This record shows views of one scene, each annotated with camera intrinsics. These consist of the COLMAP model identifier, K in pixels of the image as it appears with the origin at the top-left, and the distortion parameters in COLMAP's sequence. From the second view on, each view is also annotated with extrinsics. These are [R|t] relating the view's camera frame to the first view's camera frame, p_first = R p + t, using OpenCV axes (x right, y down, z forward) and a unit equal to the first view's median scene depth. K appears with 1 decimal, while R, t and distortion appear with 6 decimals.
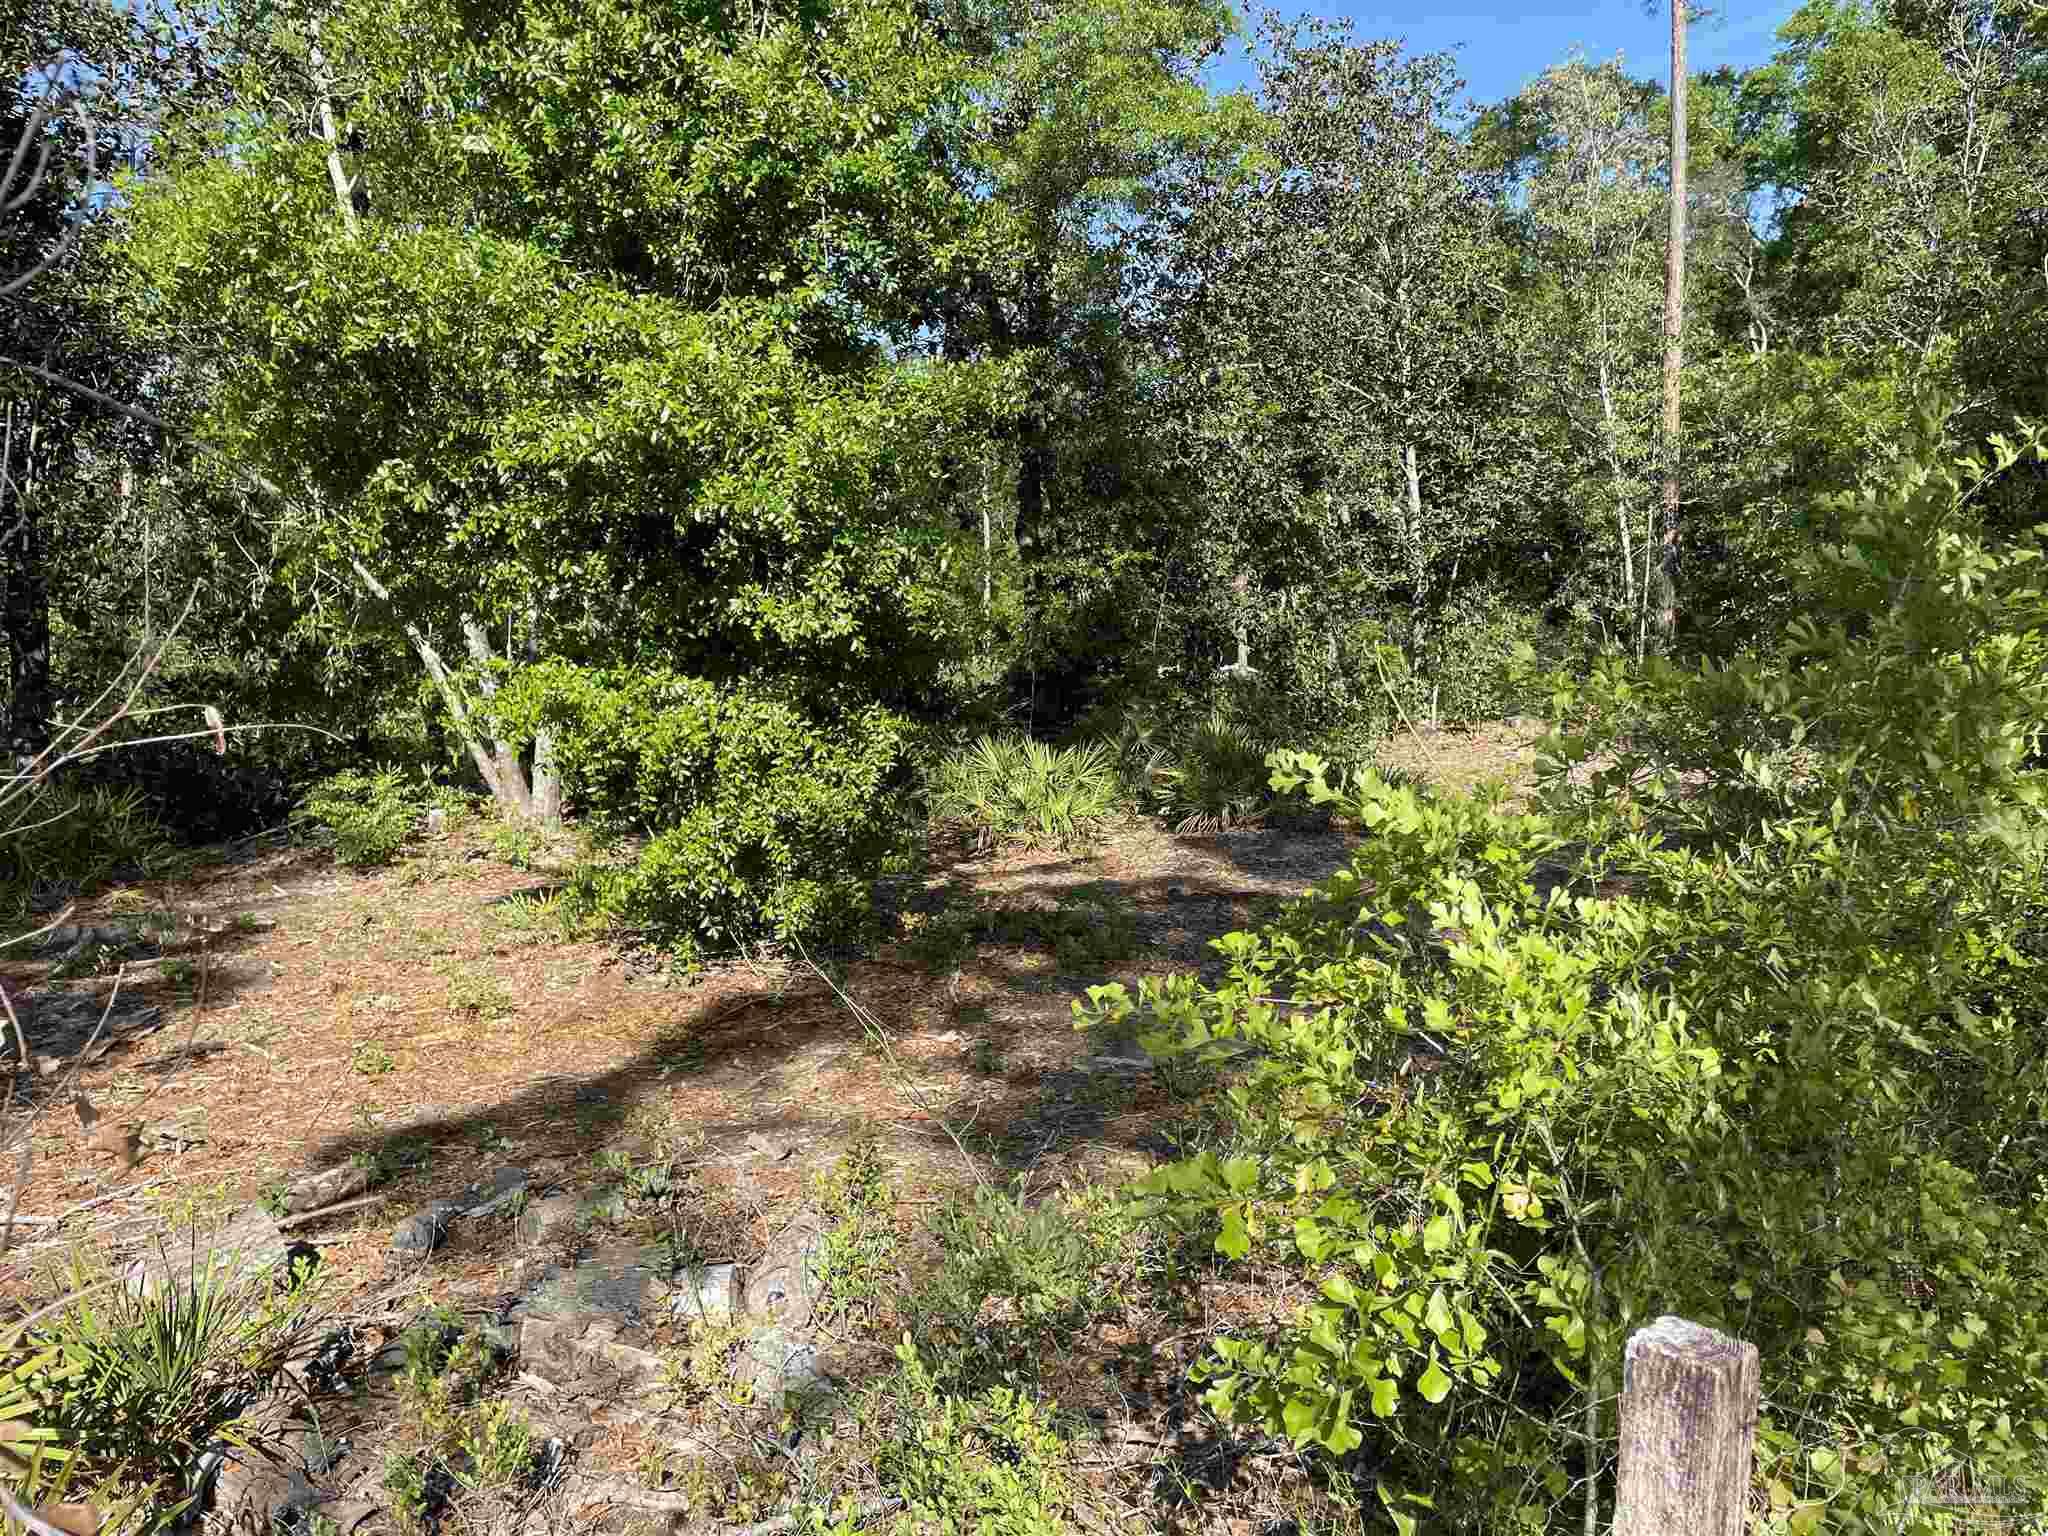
lens RADIAL K [[1549.0, 0, 1018.9], [0, 1549.0, 747.2], [0, 0, 1]] dist [0.090283, -0.112164]
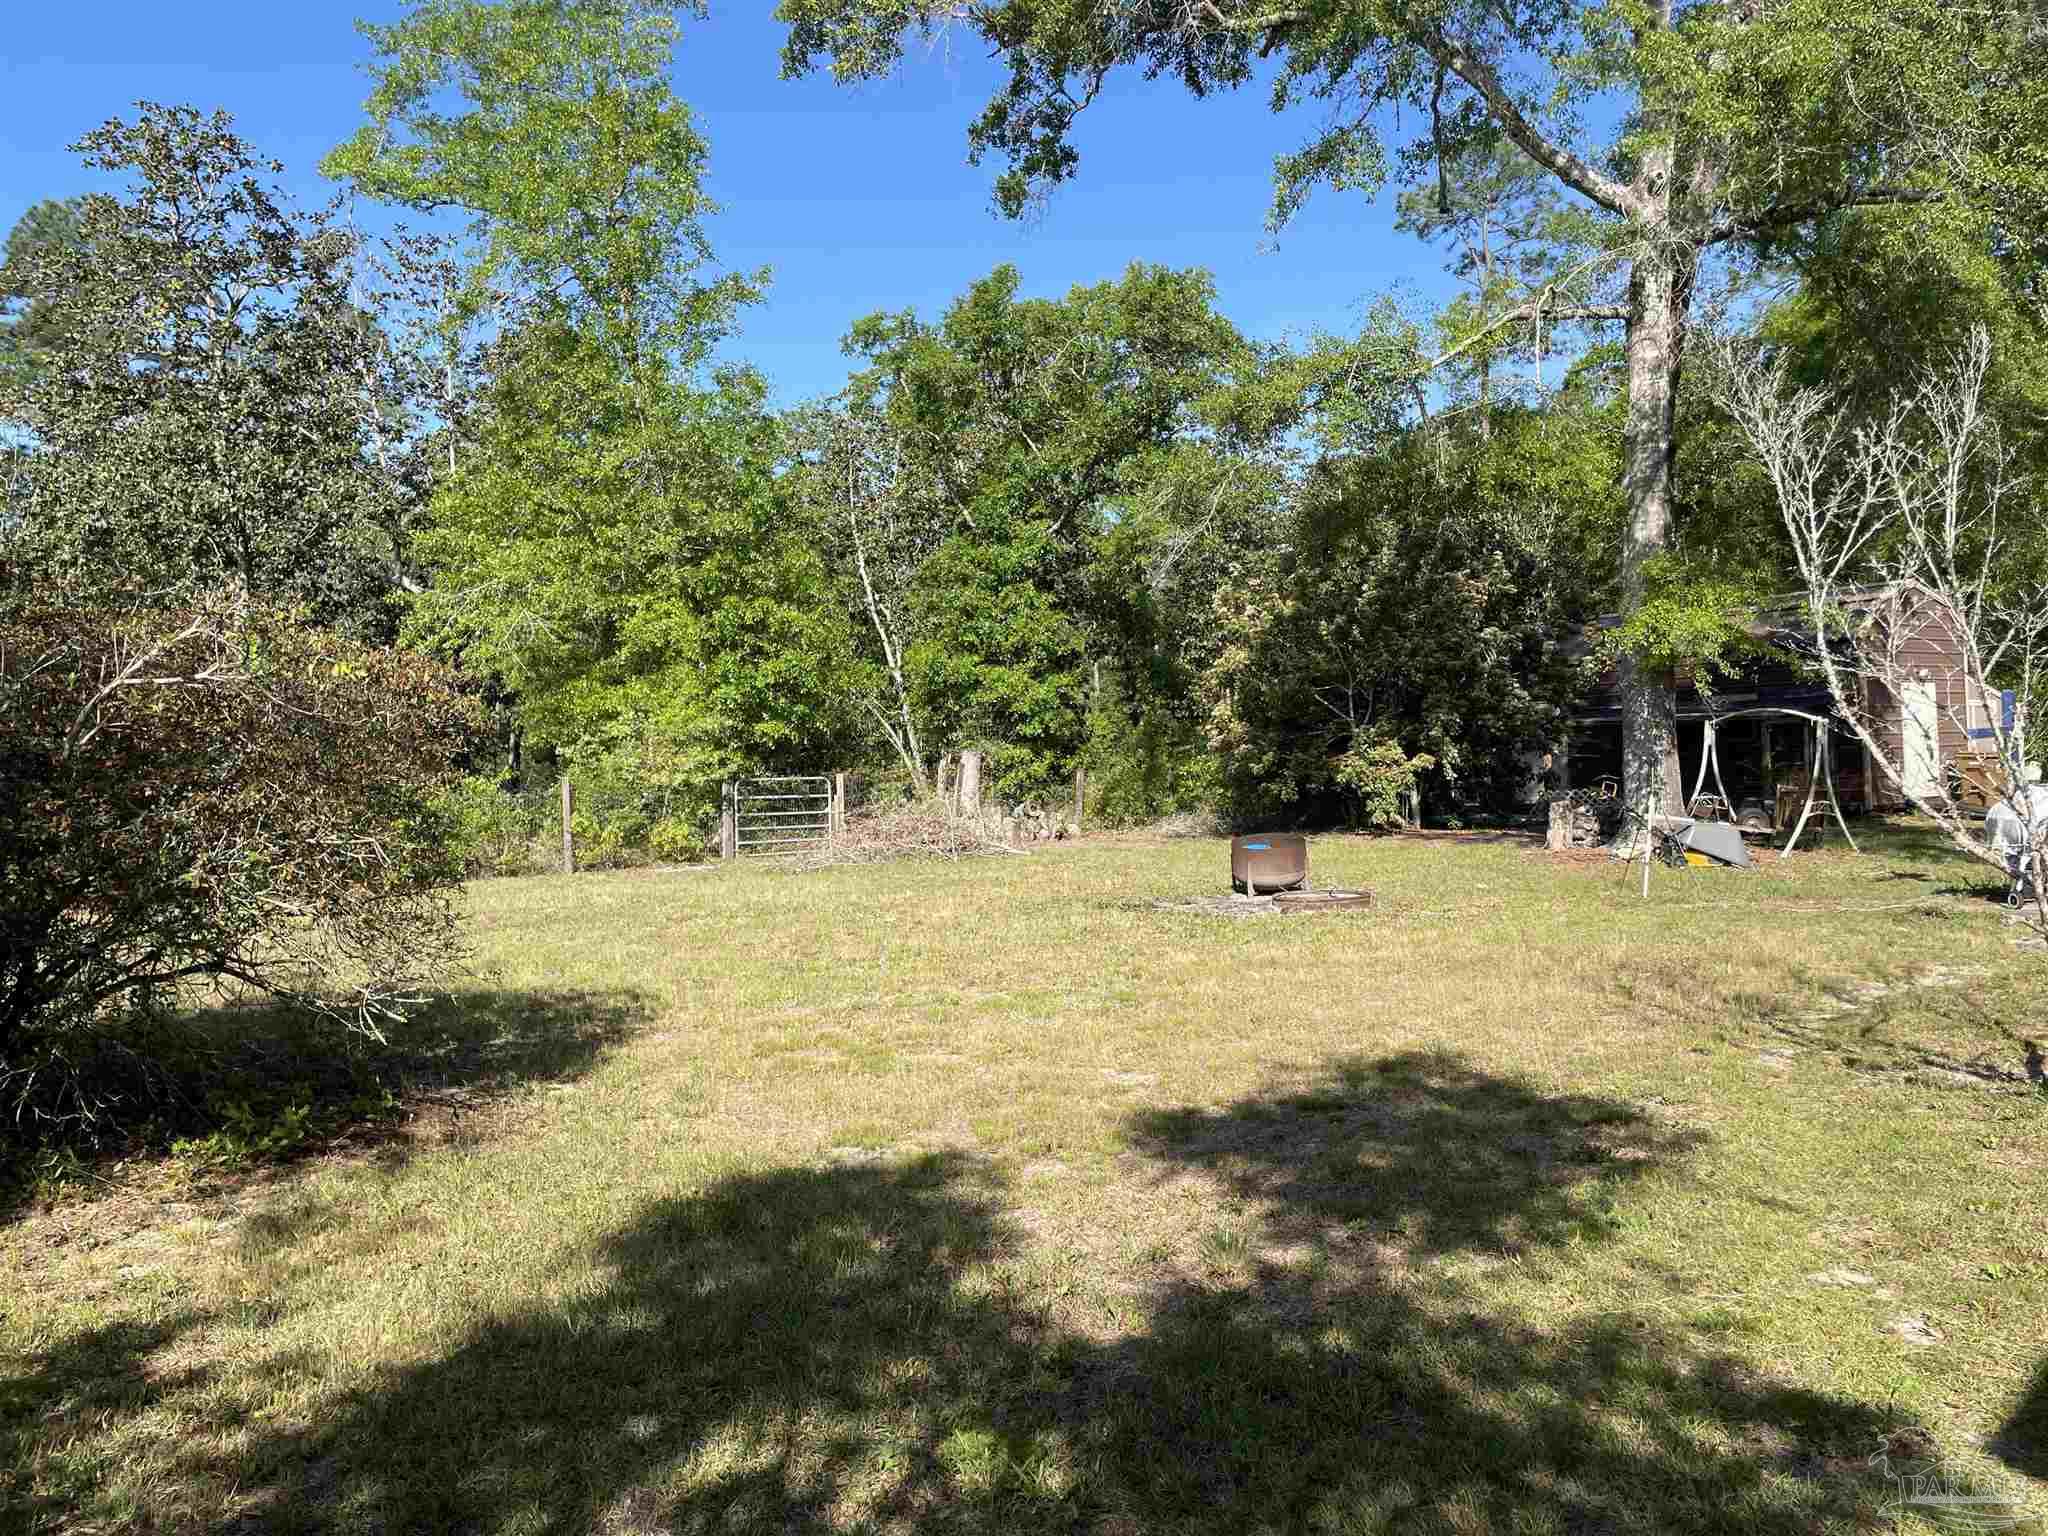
lens RADIAL K [[1532.5, 0, 1024.6], [0, 1532.5, 755.8], [0, 0, 1]] dist [0.088090, -0.114730]
pose [[0.991989, -0.008505, -0.126037, 0.411628], [0.000808, 0.998138, -0.060996, 0.266430], [0.126321, 0.060406, 0.990148, -3.499502]]
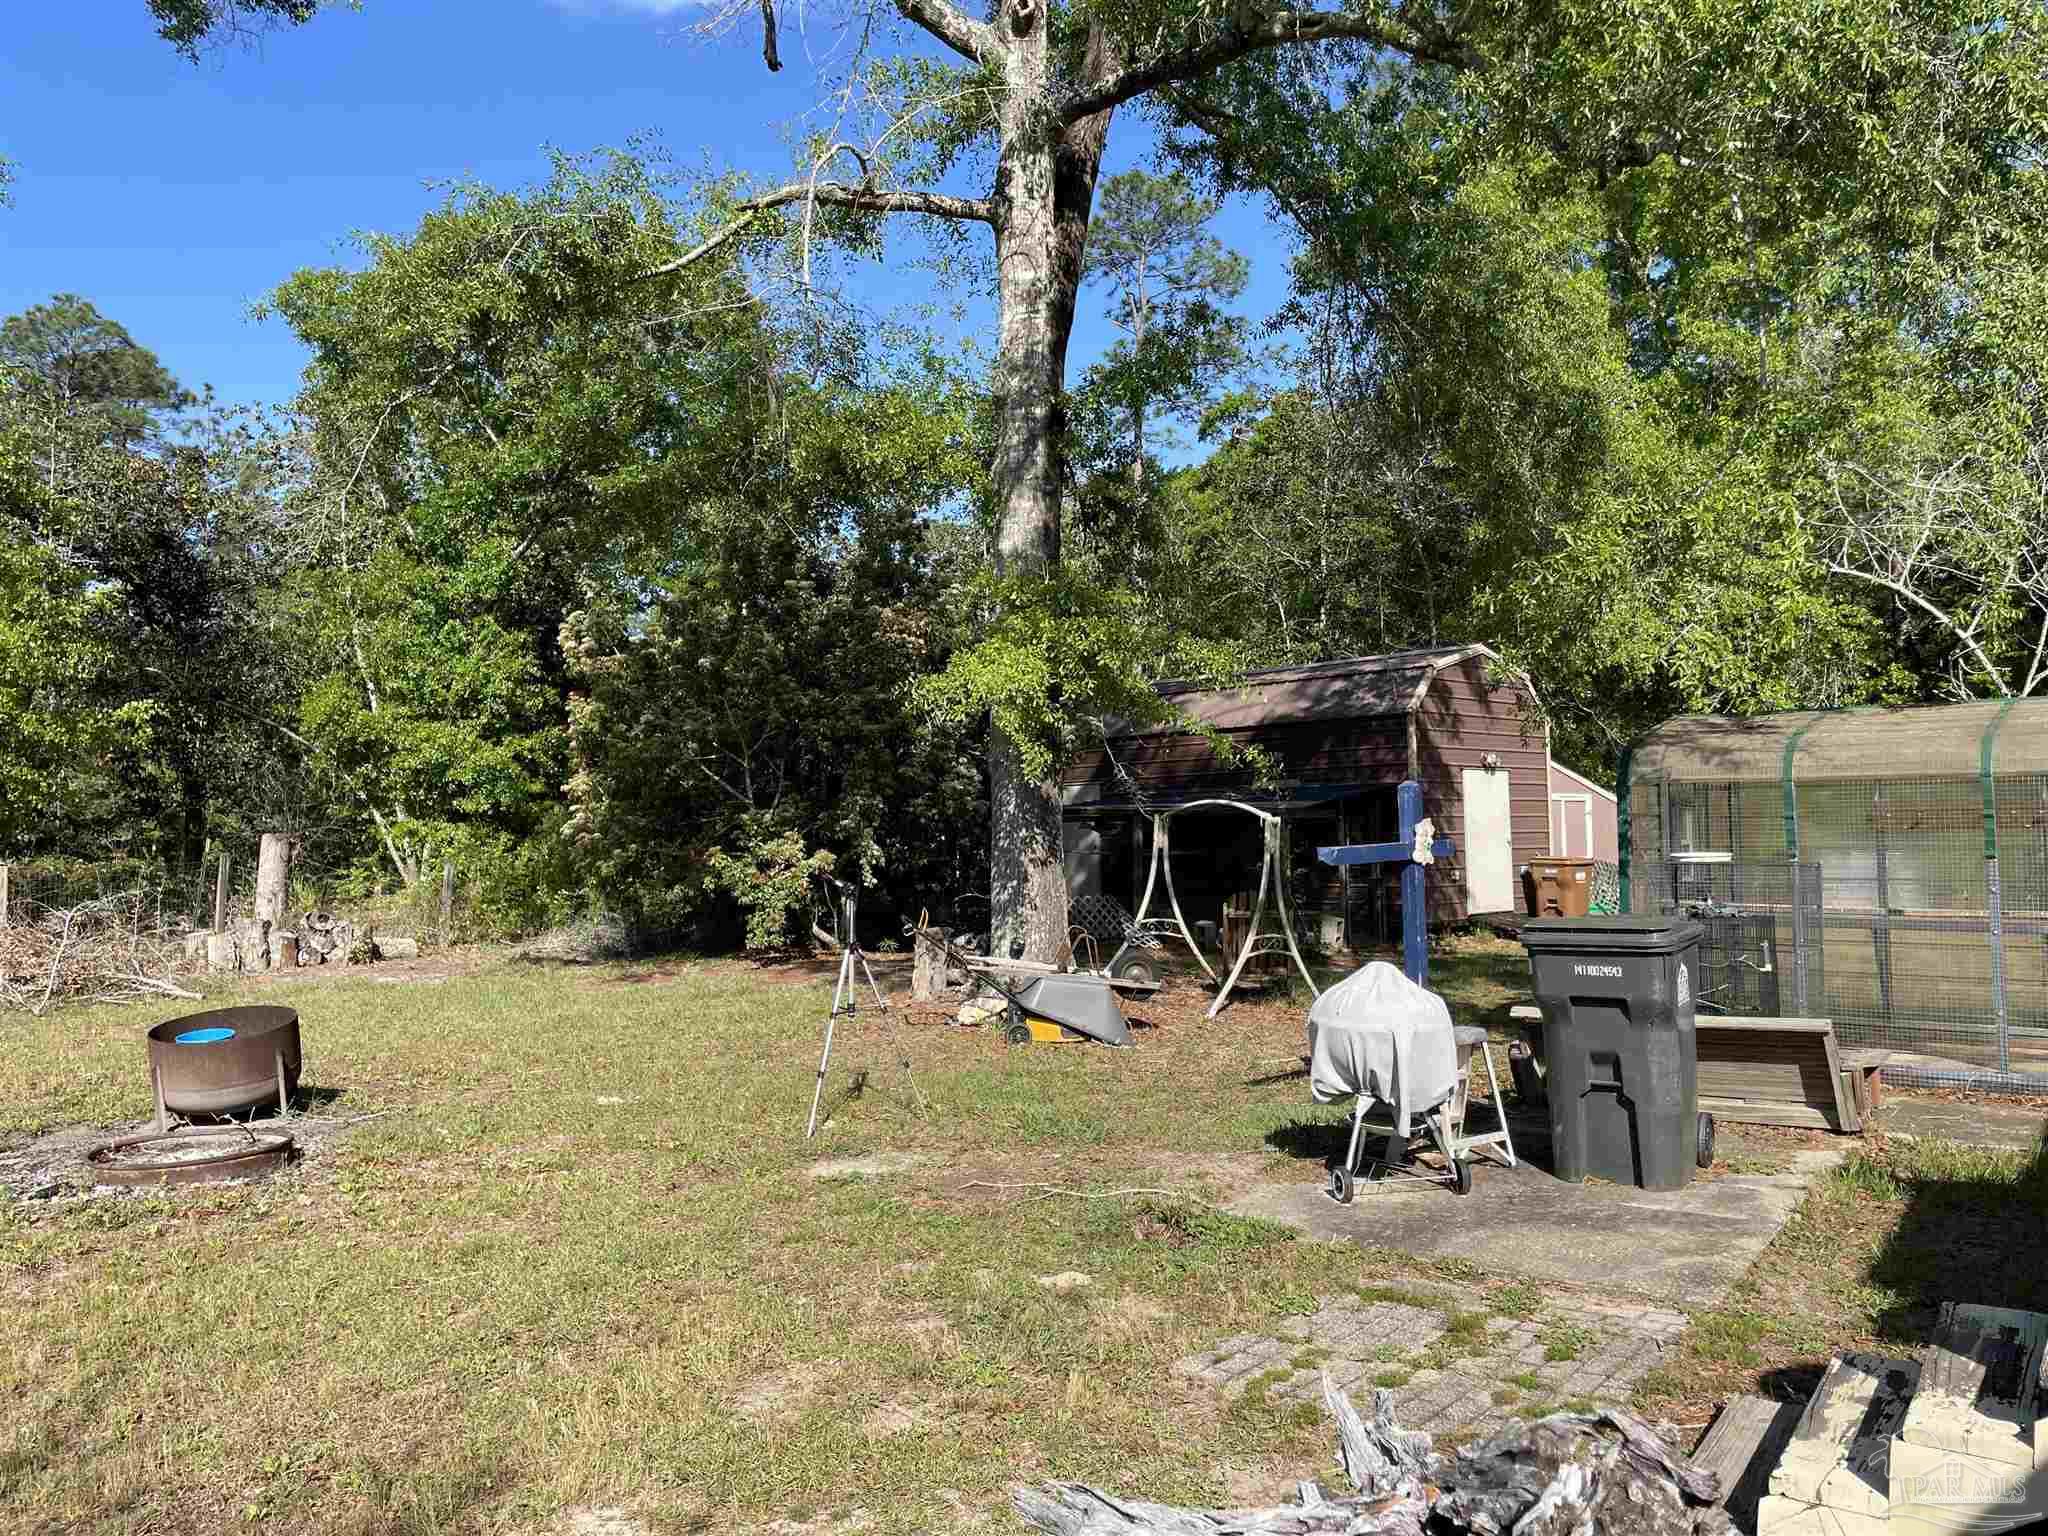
lens RADIAL K [[1540.8, 0, 1031.5], [0, 1540.8, 759.8], [0, 0, 1]] dist [0.087994, -0.120221]
pose [[0.999580, 0.010354, 0.027059, 1.034141], [-0.007434, 0.994356, -0.105831, 0.180121], [-0.028002, 0.105585, 0.994016, -2.613680]]
